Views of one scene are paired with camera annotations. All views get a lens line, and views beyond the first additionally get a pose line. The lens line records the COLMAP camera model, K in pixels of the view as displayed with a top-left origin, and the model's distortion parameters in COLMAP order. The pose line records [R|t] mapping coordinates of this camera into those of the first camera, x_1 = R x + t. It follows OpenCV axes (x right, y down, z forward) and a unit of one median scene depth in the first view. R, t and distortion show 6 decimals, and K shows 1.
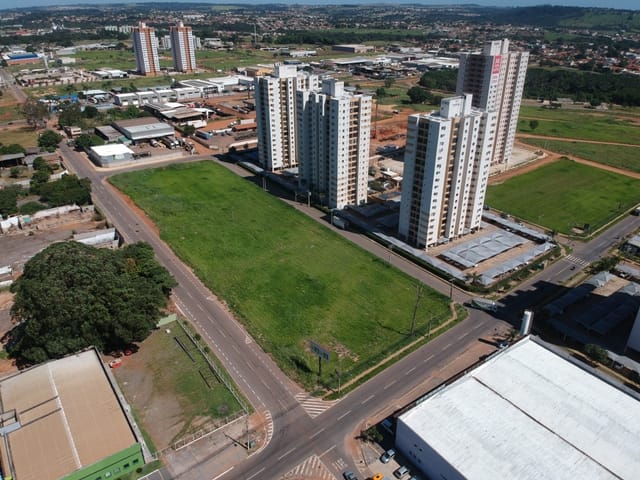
lens RADIAL K [[455.4, 0, 317.0], [0, 455.4, 216.6], [0, 0, 1]] dist [0.098749, -0.191232]
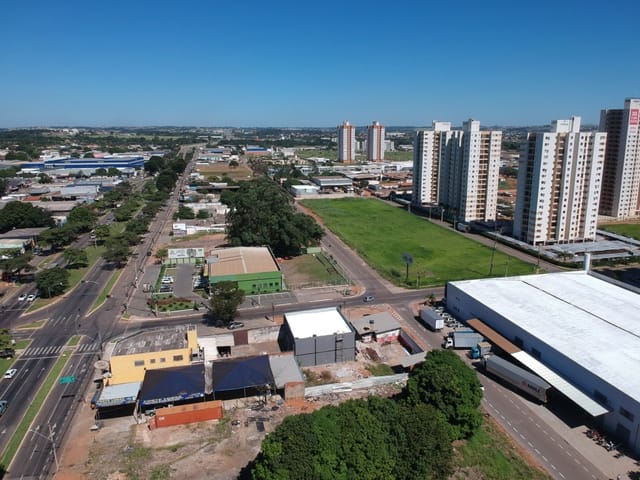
lens RADIAL K [[455.4, 0, 317.0], [0, 455.4, 216.6], [0, 0, 1]] dist [0.098749, -0.191232]
pose [[0.914833, 0.072735, -0.397227, 0.167121], [-0.167781, 0.963189, -0.210040, 0.287229], [0.367328, 0.258798, 0.893361, -0.211680]]
